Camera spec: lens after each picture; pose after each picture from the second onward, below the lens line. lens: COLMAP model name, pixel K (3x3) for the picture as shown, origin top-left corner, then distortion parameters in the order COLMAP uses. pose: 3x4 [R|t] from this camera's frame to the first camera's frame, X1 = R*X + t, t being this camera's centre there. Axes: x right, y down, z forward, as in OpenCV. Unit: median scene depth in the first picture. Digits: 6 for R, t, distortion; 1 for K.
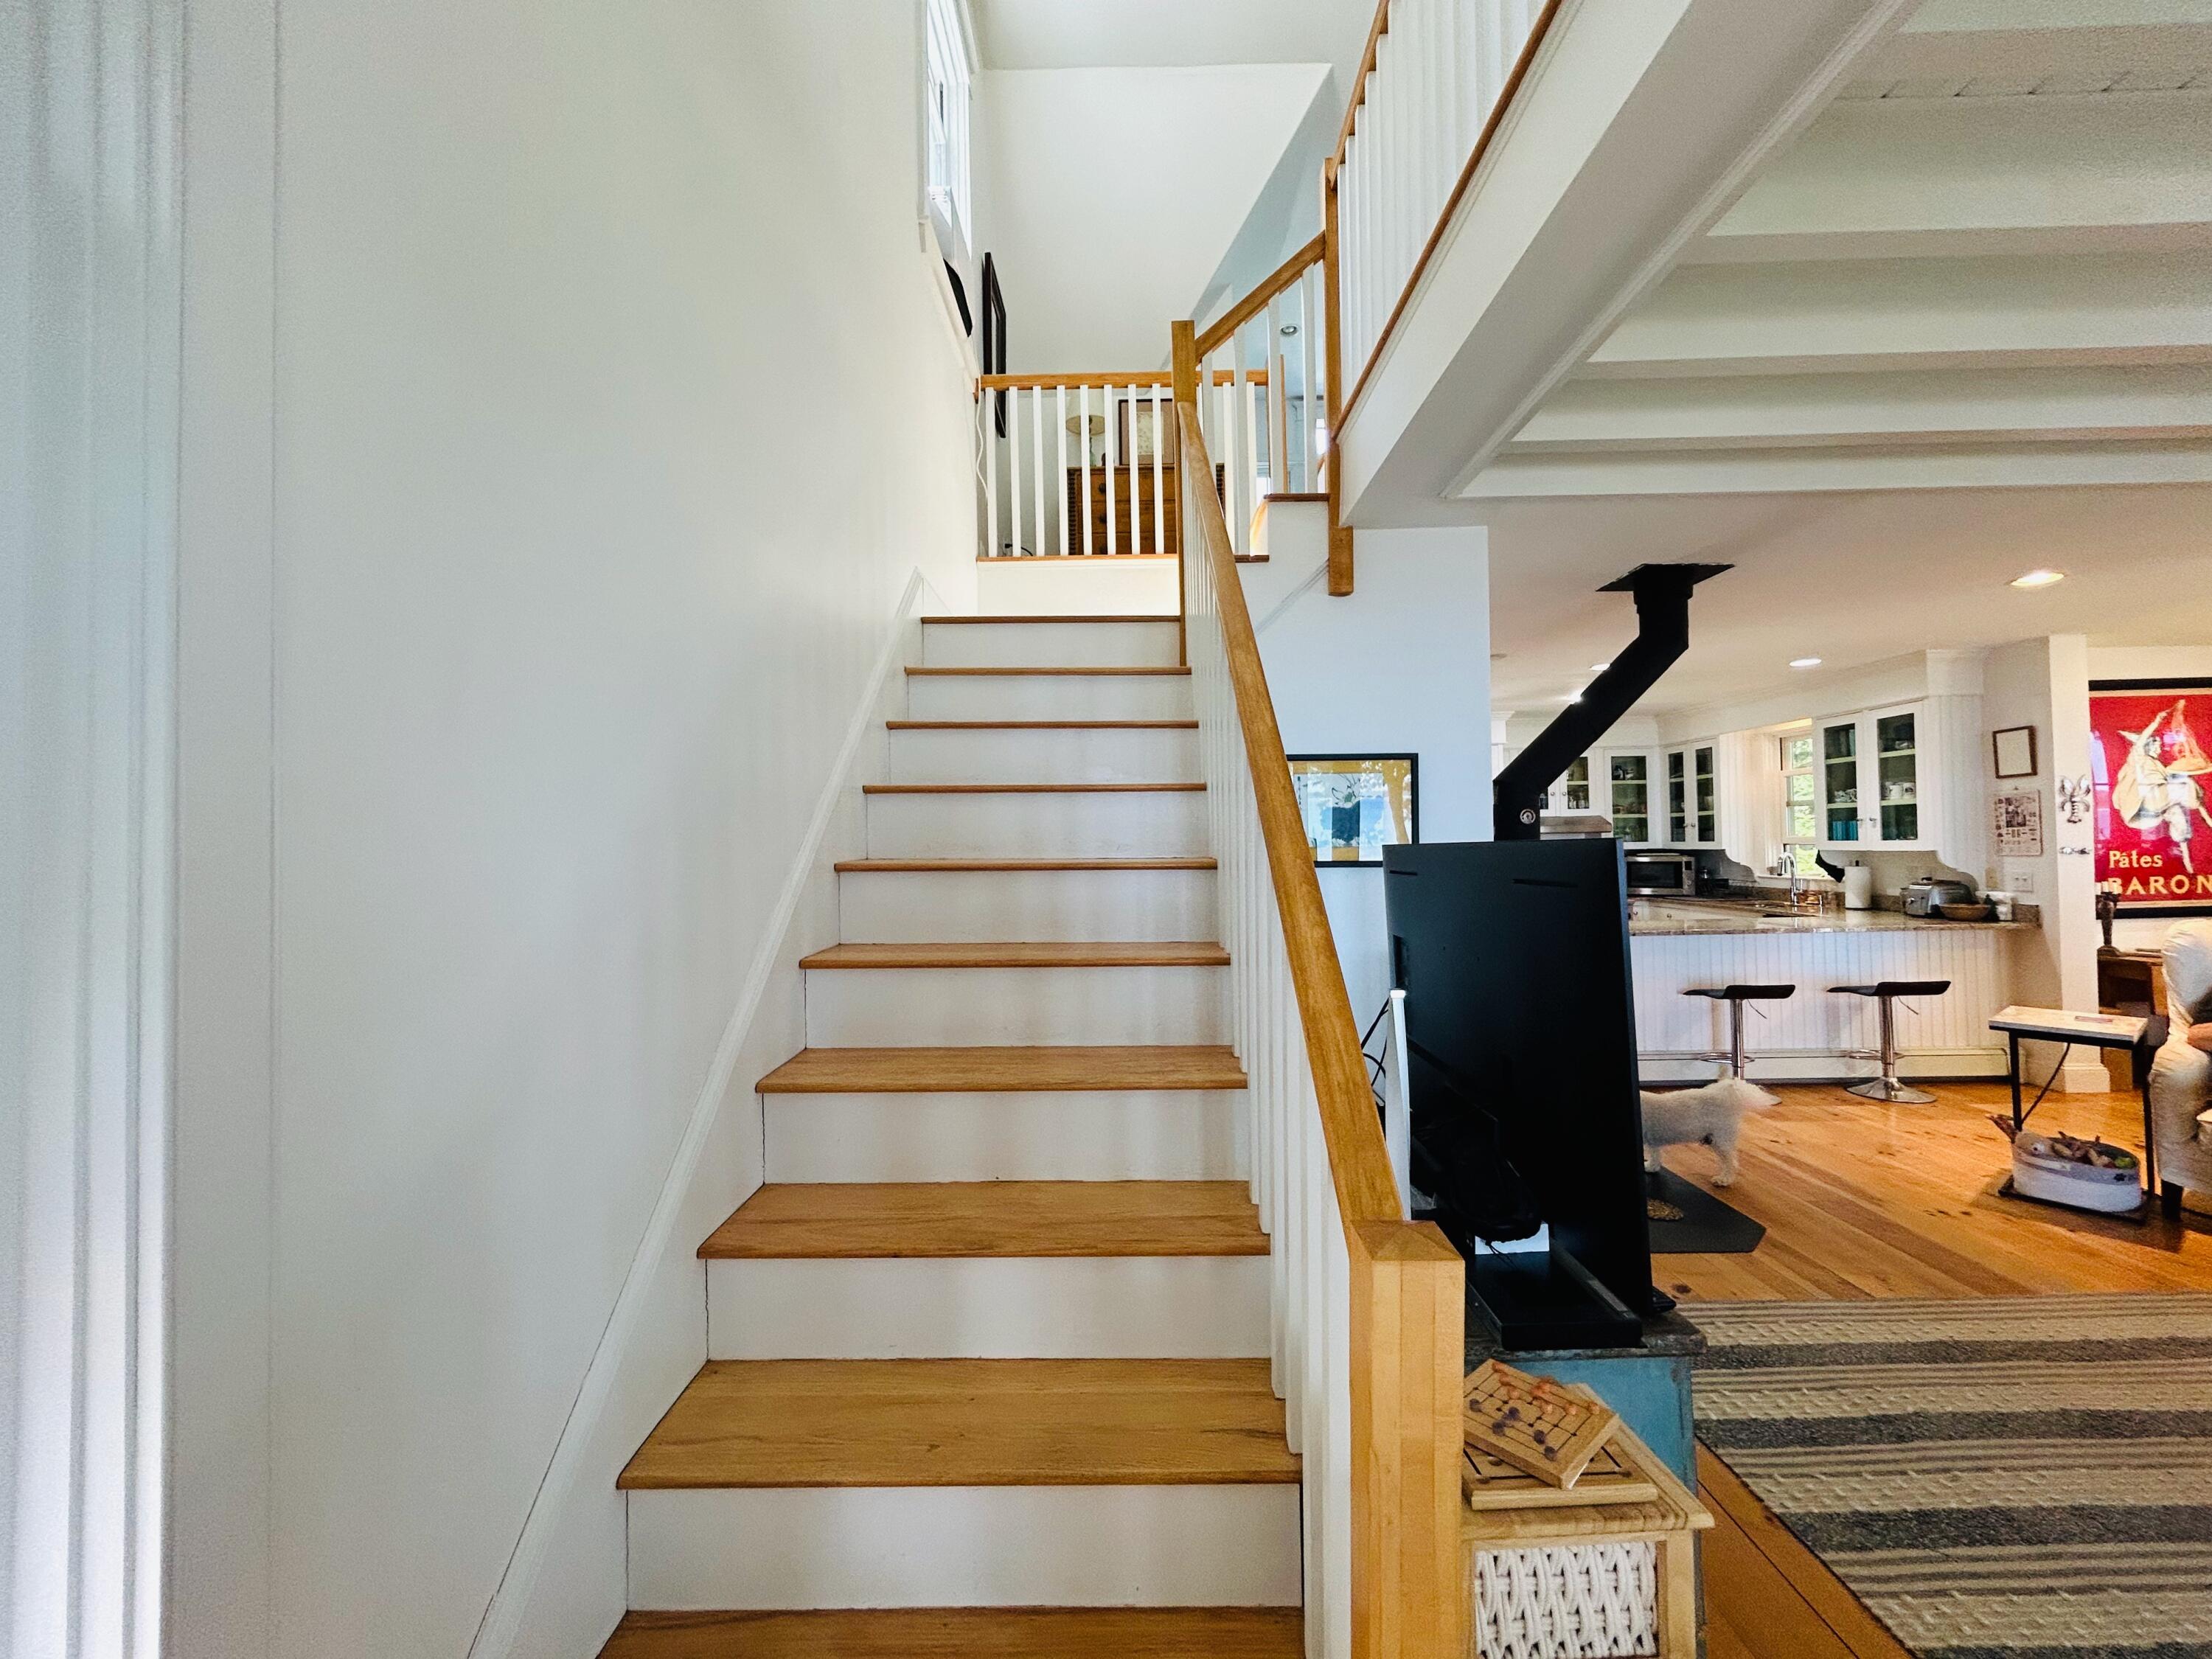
lens RADIAL K [[897.2, 0, 1107.9], [0, 897.2, 830.2], [0, 0, 1]] dist [-0.008898, 0.003429]
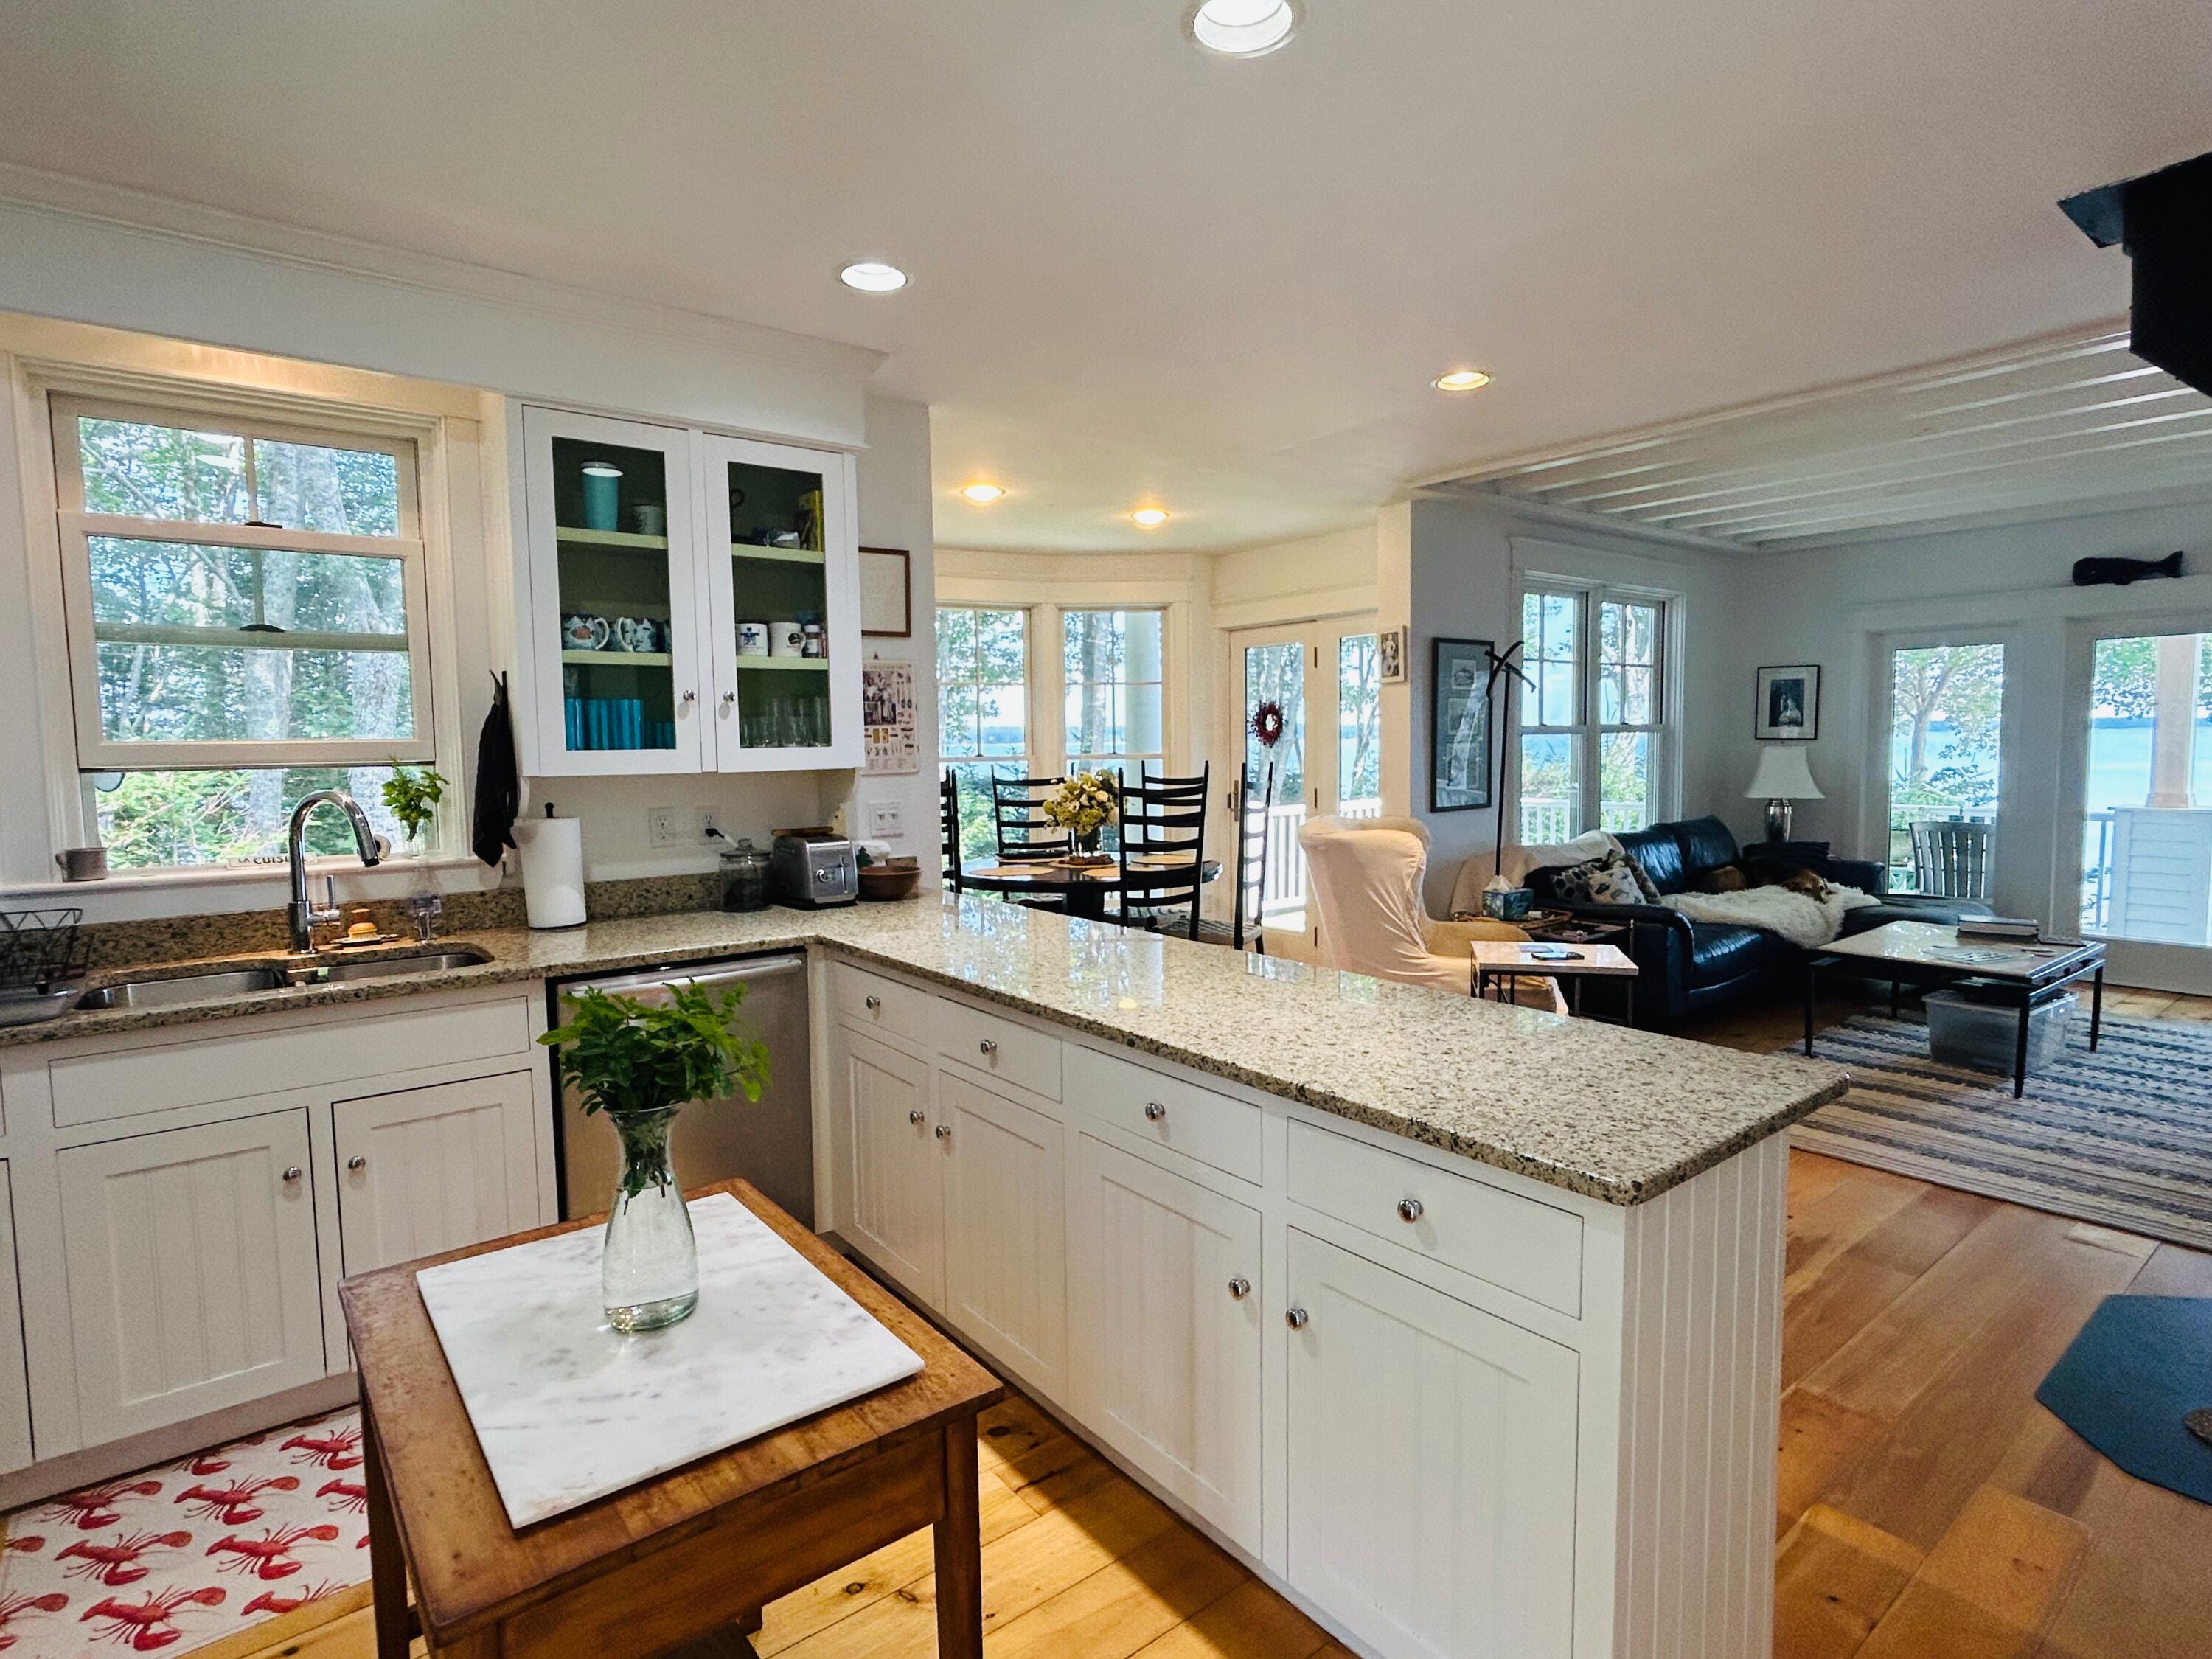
lens RADIAL K [[1135.0, 0, 1104.4], [0, 1135.0, 829.6], [0, 0, 1]] dist [-0.002146, -0.000102]
pose [[-0.617723, -0.042611, 0.785241, 0.323012], [0.005476, 0.998274, 0.058479, 0.019613], [-0.786377, 0.040423, -0.616423, 1.198703]]
